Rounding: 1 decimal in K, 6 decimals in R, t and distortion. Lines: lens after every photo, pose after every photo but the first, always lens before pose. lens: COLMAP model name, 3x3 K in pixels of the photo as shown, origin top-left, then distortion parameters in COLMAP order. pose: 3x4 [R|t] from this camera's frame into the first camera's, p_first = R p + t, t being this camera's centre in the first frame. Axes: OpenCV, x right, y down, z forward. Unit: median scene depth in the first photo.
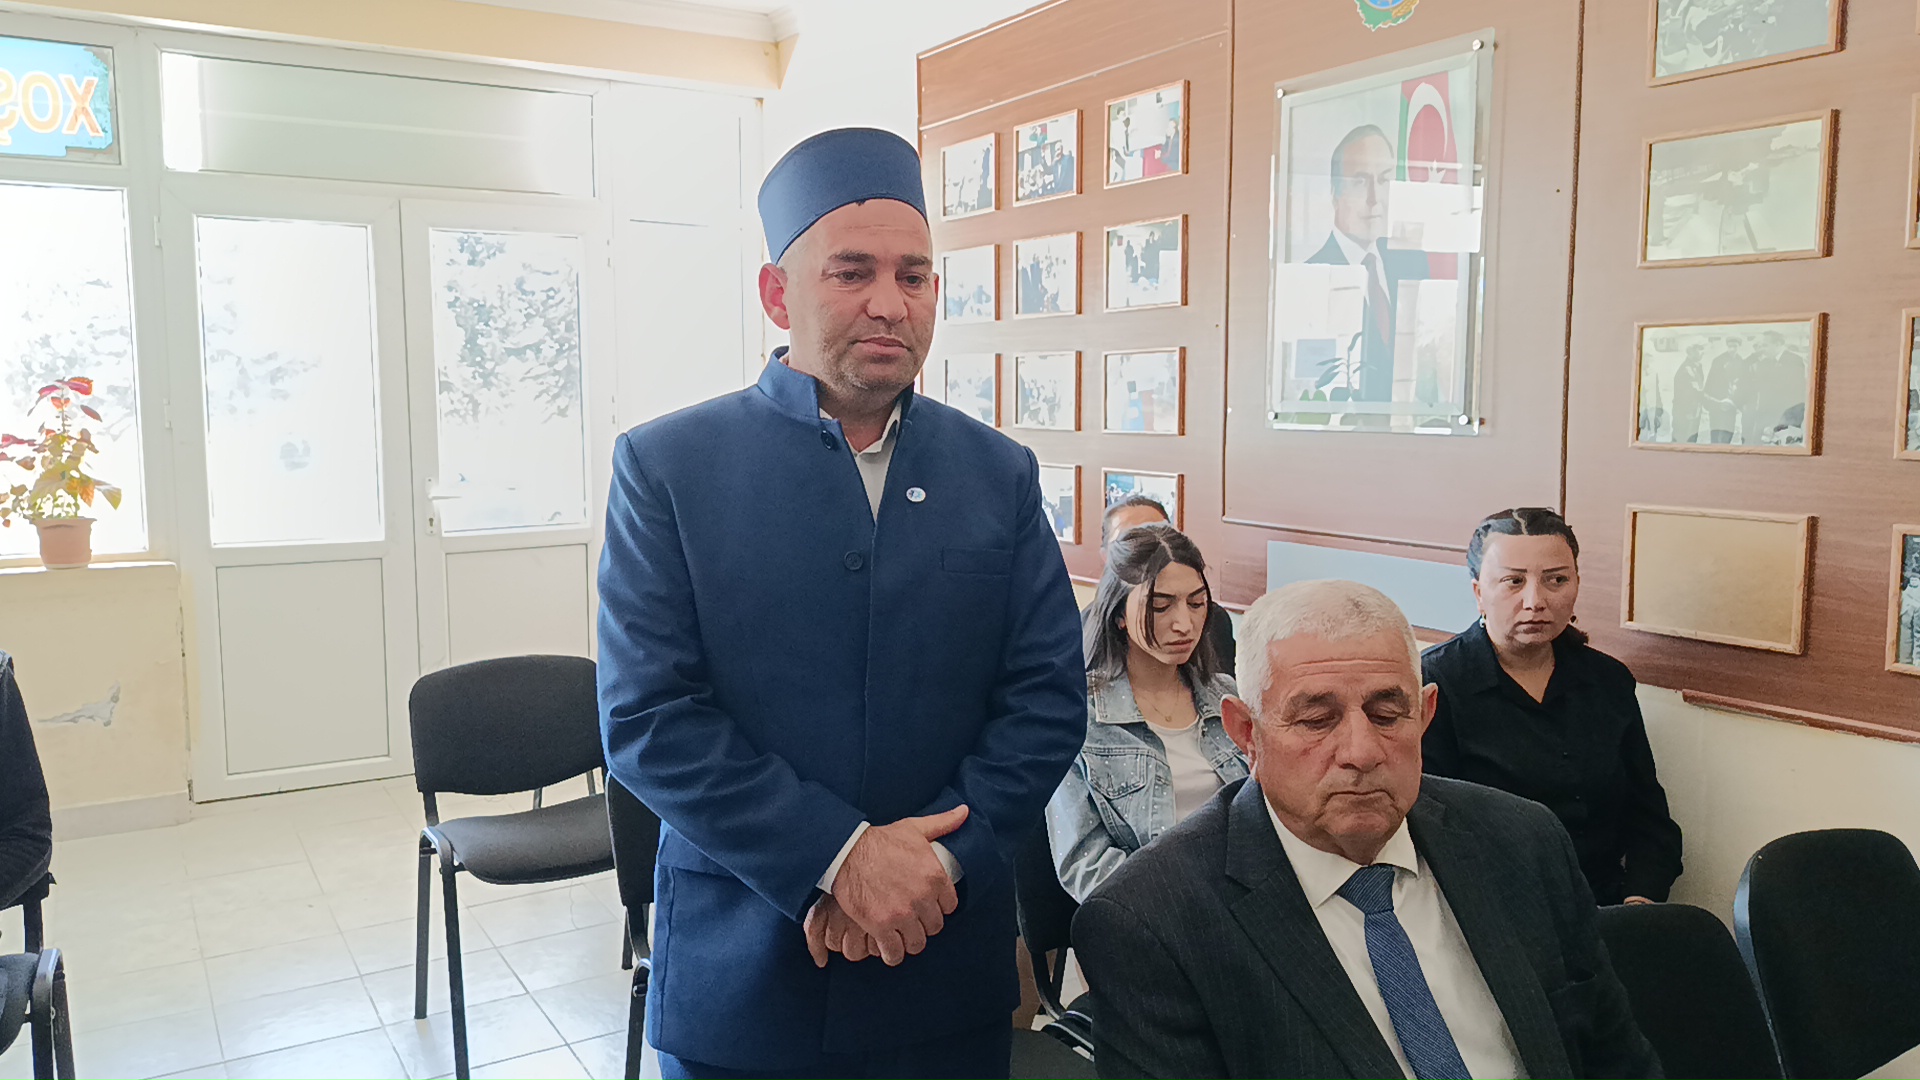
lens RADIAL K [[1378.1, 0, 960.0], [0, 1378.1, 540.0], [0, 0, 1]] dist [0.074691, -0.126617]
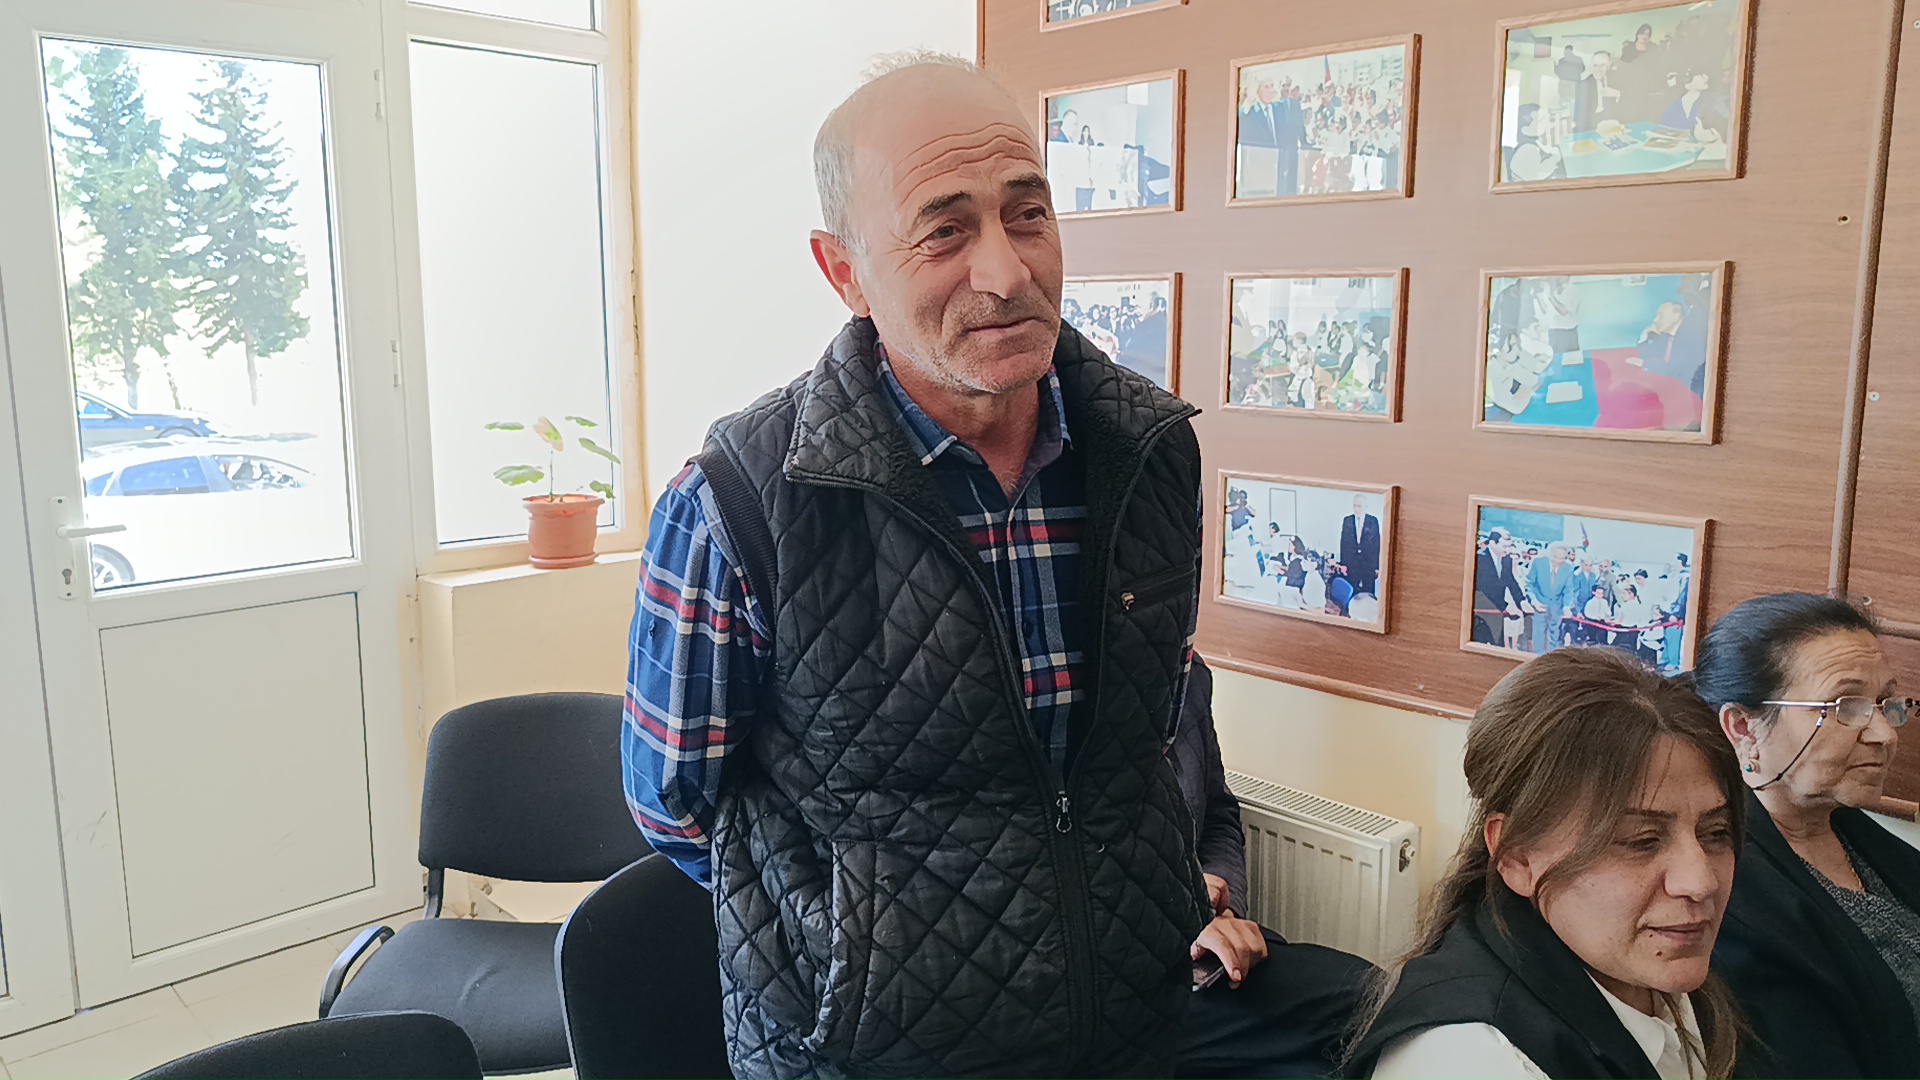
lens RADIAL K [[1378.1, 0, 960.0], [0, 1378.1, 540.0], [0, 0, 1]] dist [0.074691, -0.126617]
pose [[0.979754, -0.025228, 0.198609, -0.069752], [0.014263, 0.998304, 0.056448, -0.024443], [-0.199696, -0.052472, 0.978452, 0.189974]]
